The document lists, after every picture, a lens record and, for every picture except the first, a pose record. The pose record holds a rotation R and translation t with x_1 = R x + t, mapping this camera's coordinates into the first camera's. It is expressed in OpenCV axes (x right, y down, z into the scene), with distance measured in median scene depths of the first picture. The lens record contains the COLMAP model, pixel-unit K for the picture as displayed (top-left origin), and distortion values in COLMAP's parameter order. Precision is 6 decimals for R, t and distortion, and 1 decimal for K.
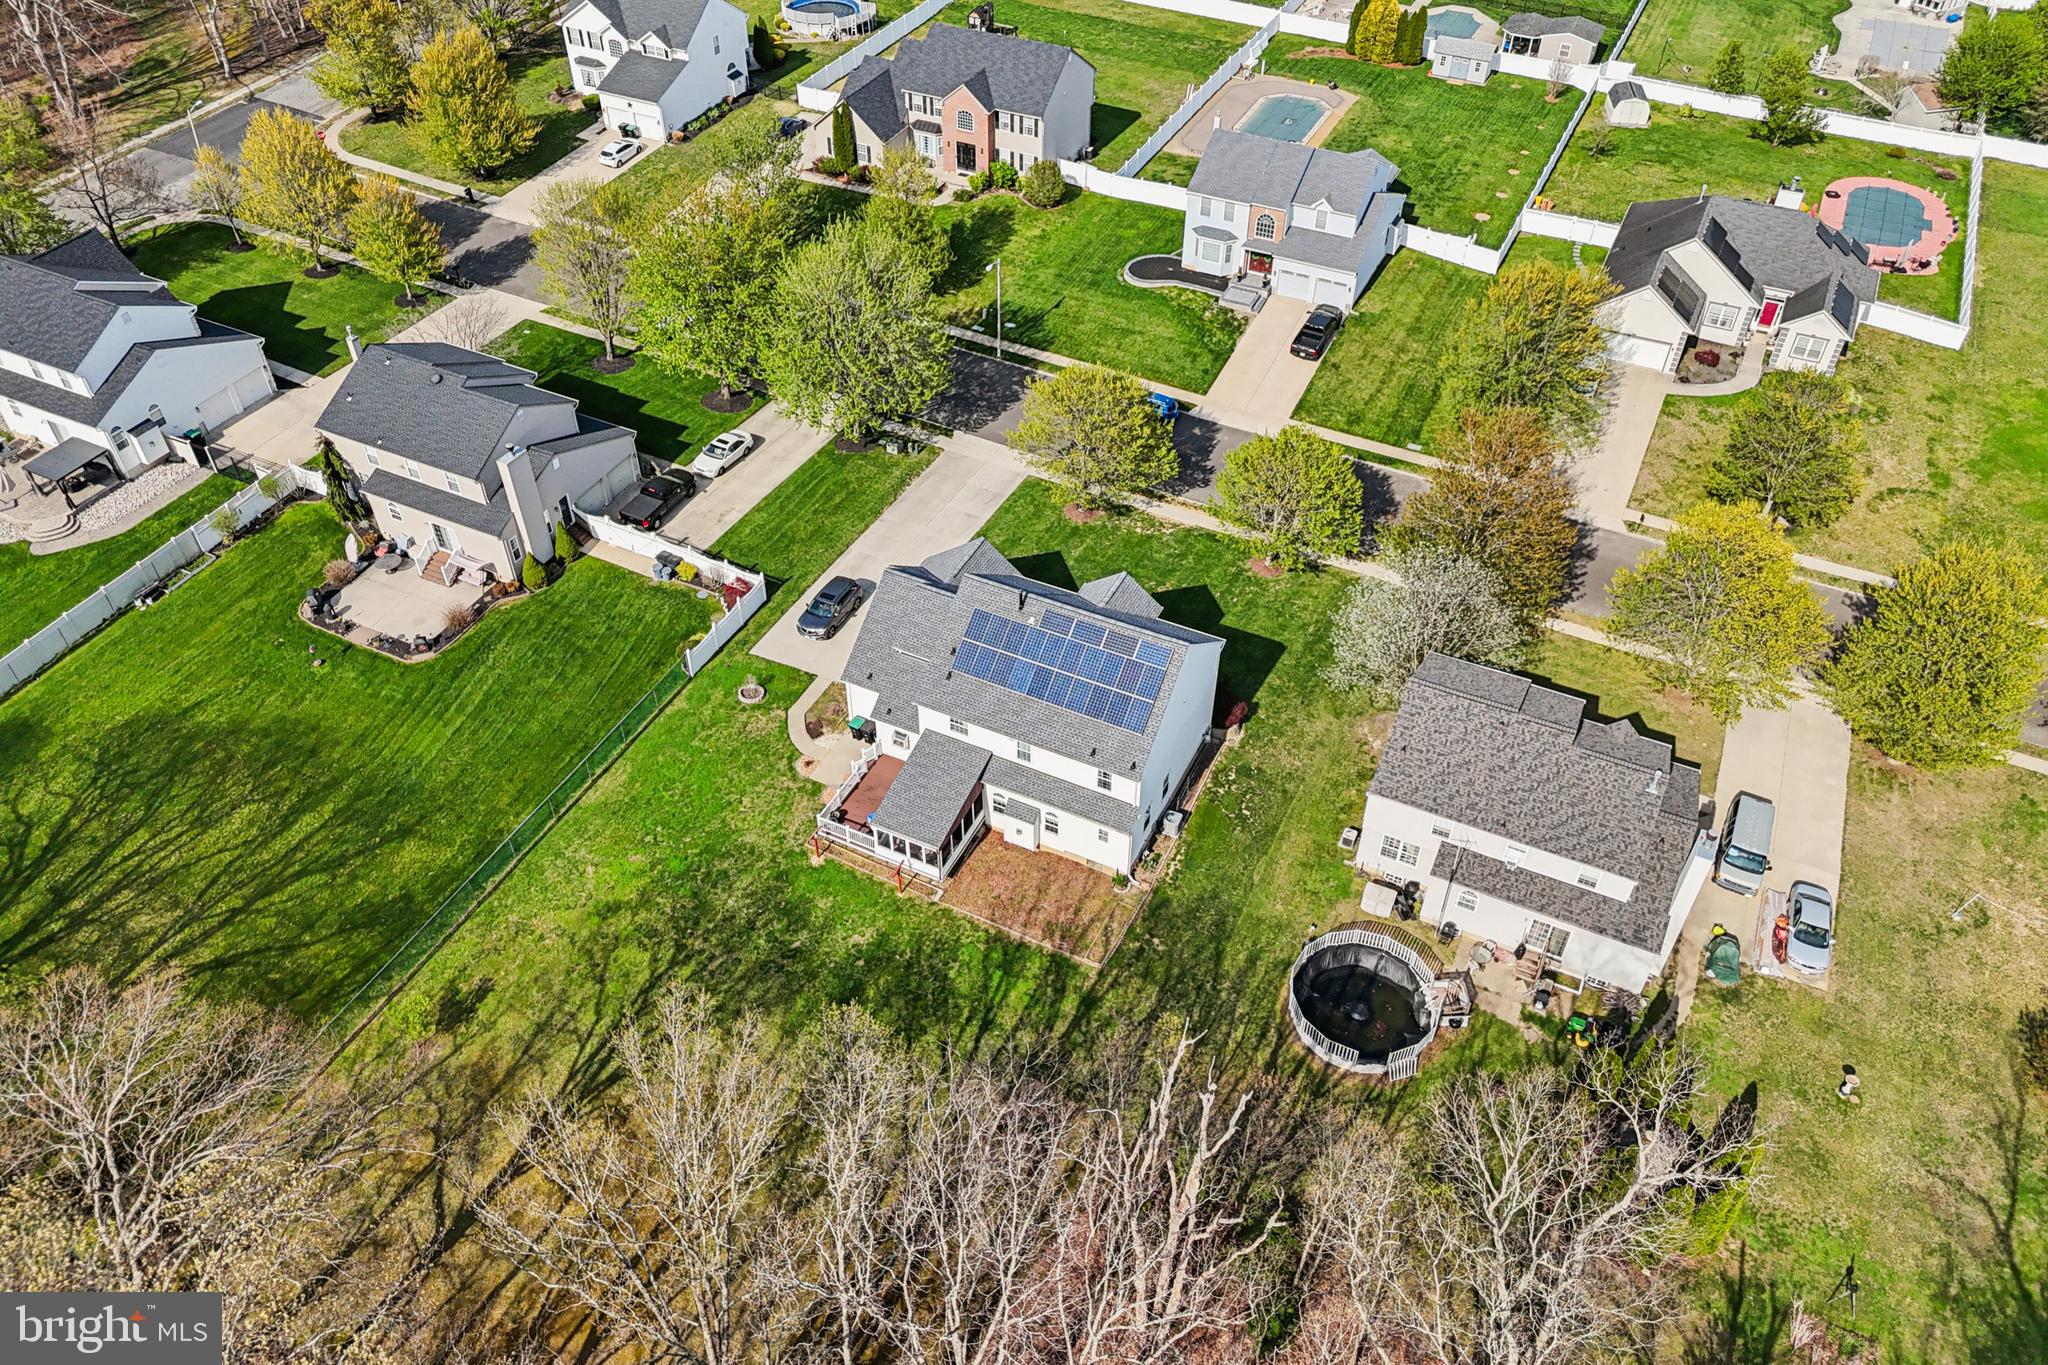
lens RADIAL K [[1515.3, 0, 1024.0], [0, 1515.3, 682.5], [0, 0, 1]] dist [0.082364, -0.089764]
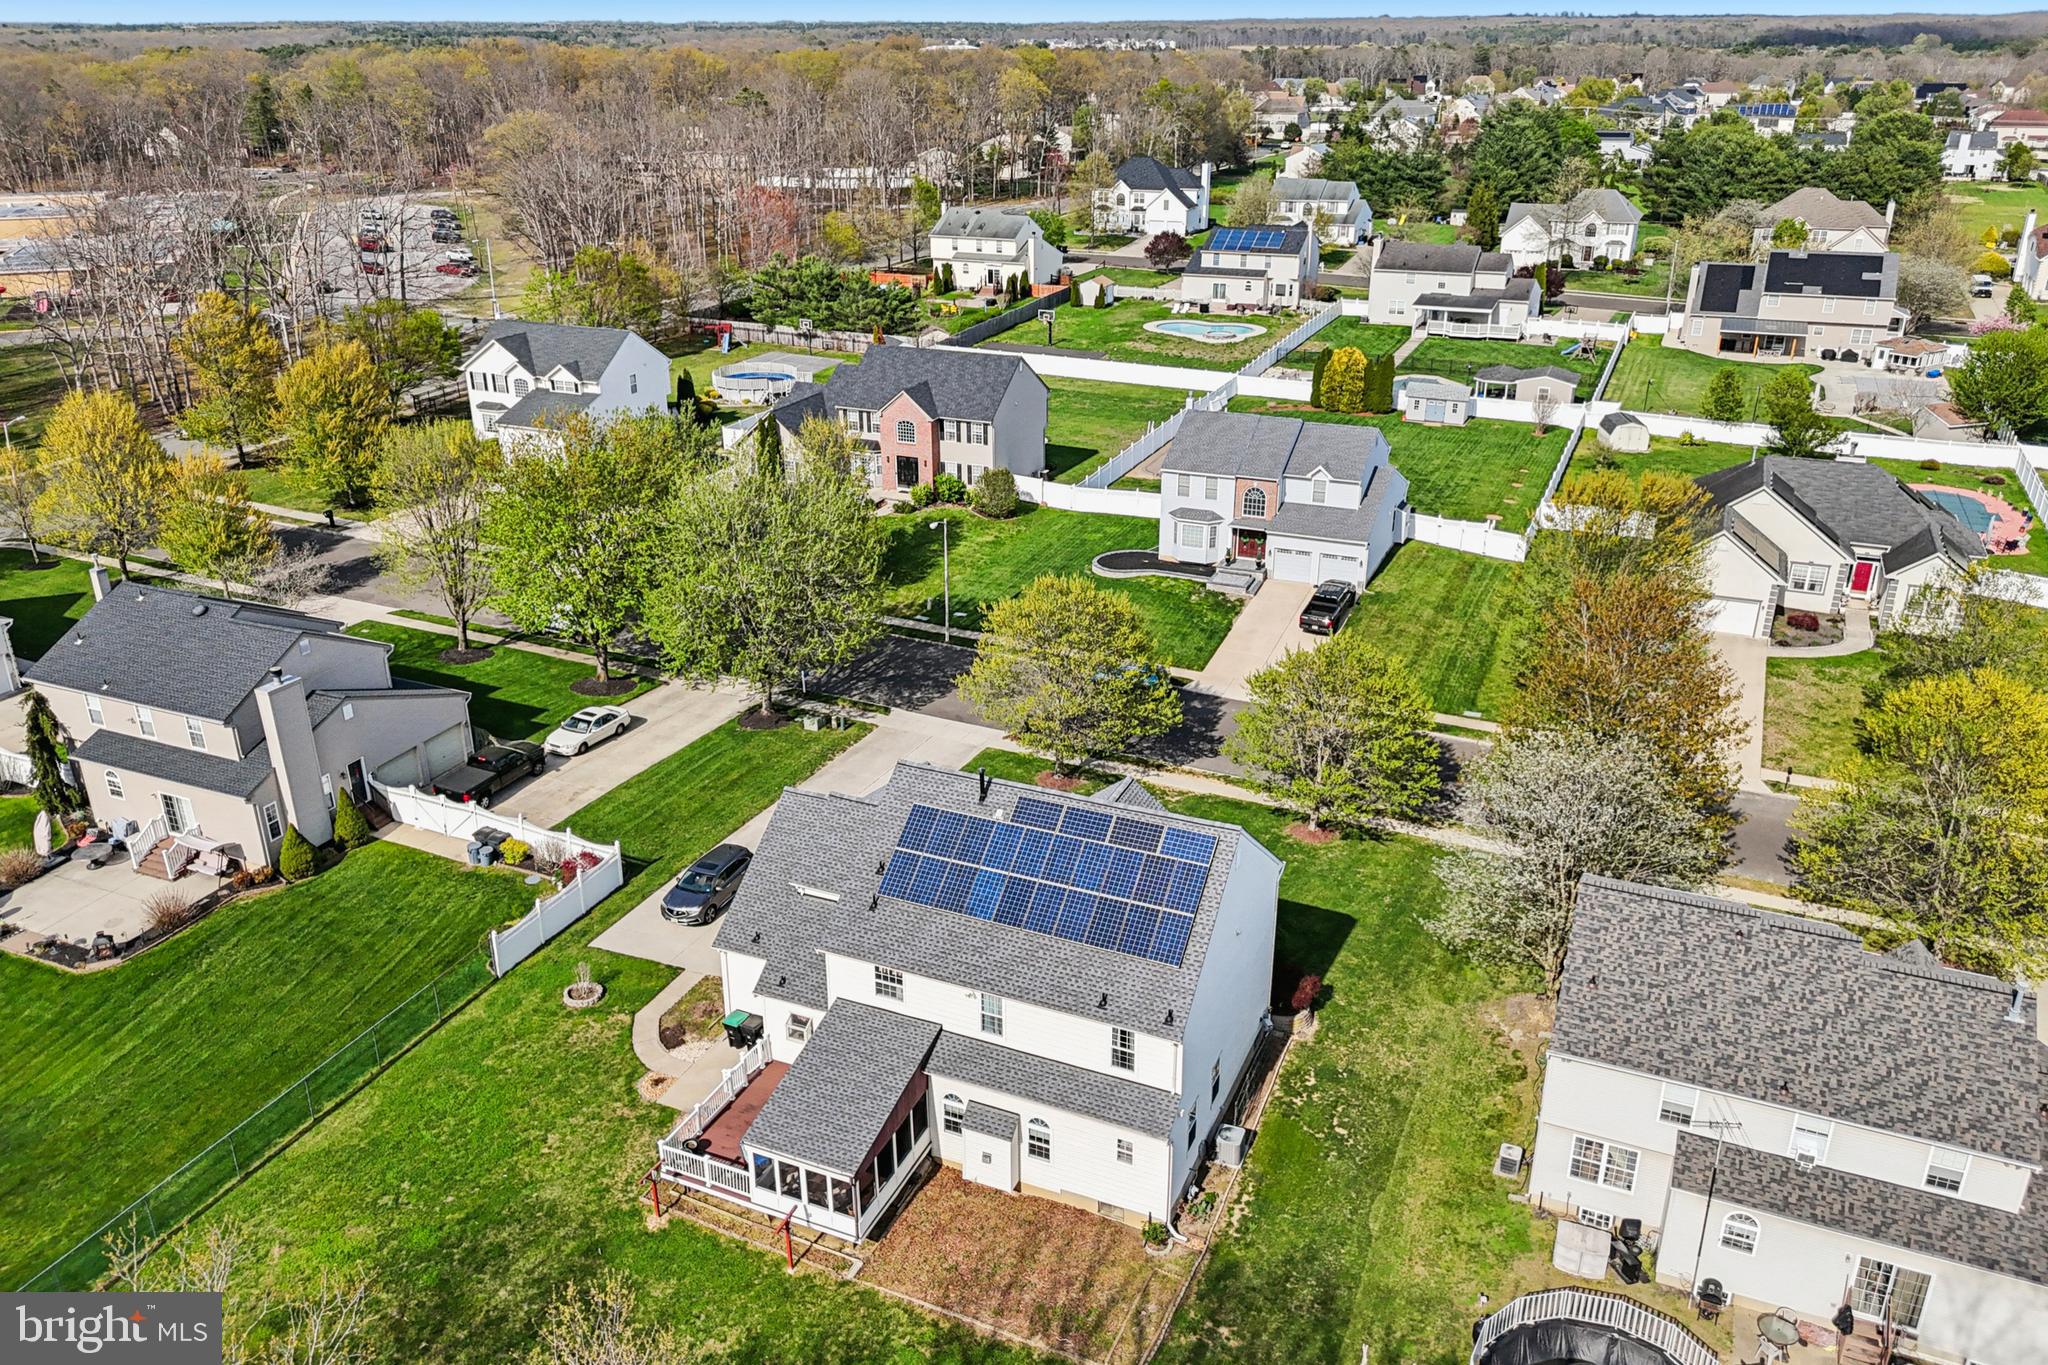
lens RADIAL K [[1536.5, 0, 1024.0], [0, 1536.5, 682.5], [0, 0, 1]] dist [0.060423, -0.051645]
pose [[0.999200, -0.021167, 0.033919, -0.004217], [0.031437, 0.940112, -0.339413, 0.106203], [-0.024704, 0.340208, 0.940026, 0.276365]]
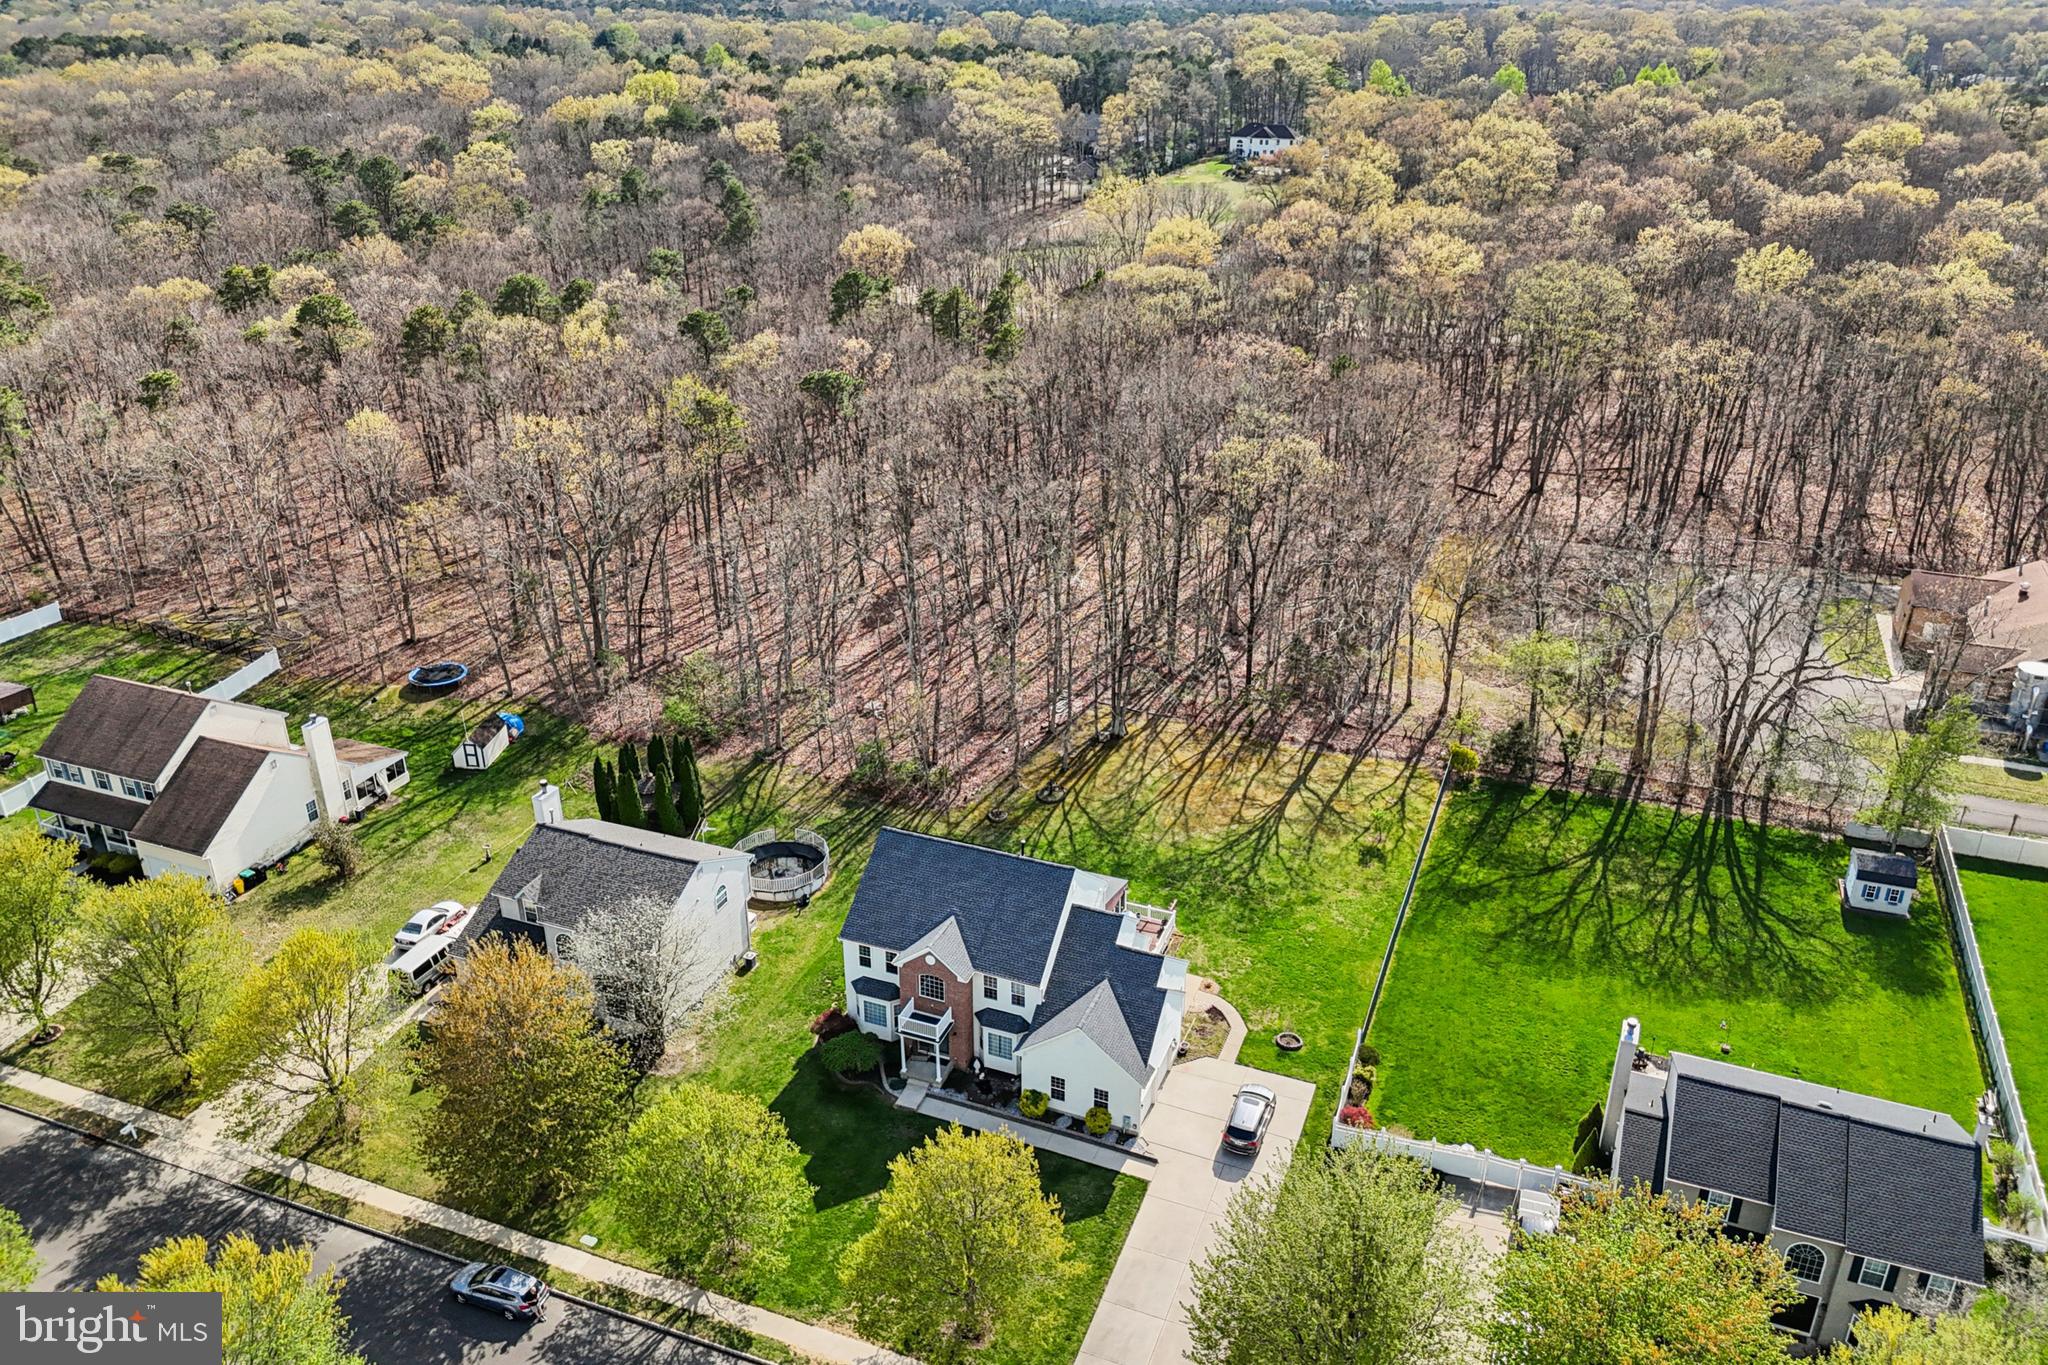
lens RADIAL K [[1515.3, 0, 1024.0], [0, 1515.3, 682.5], [0, 0, 1]] dist [0.082364, -0.089764]
pose [[-0.997171, 0.036282, -0.065827, 0.054410], [-0.047648, 0.372192, 0.926932, -0.942877], [0.058131, 0.927447, -0.369410, 1.046075]]
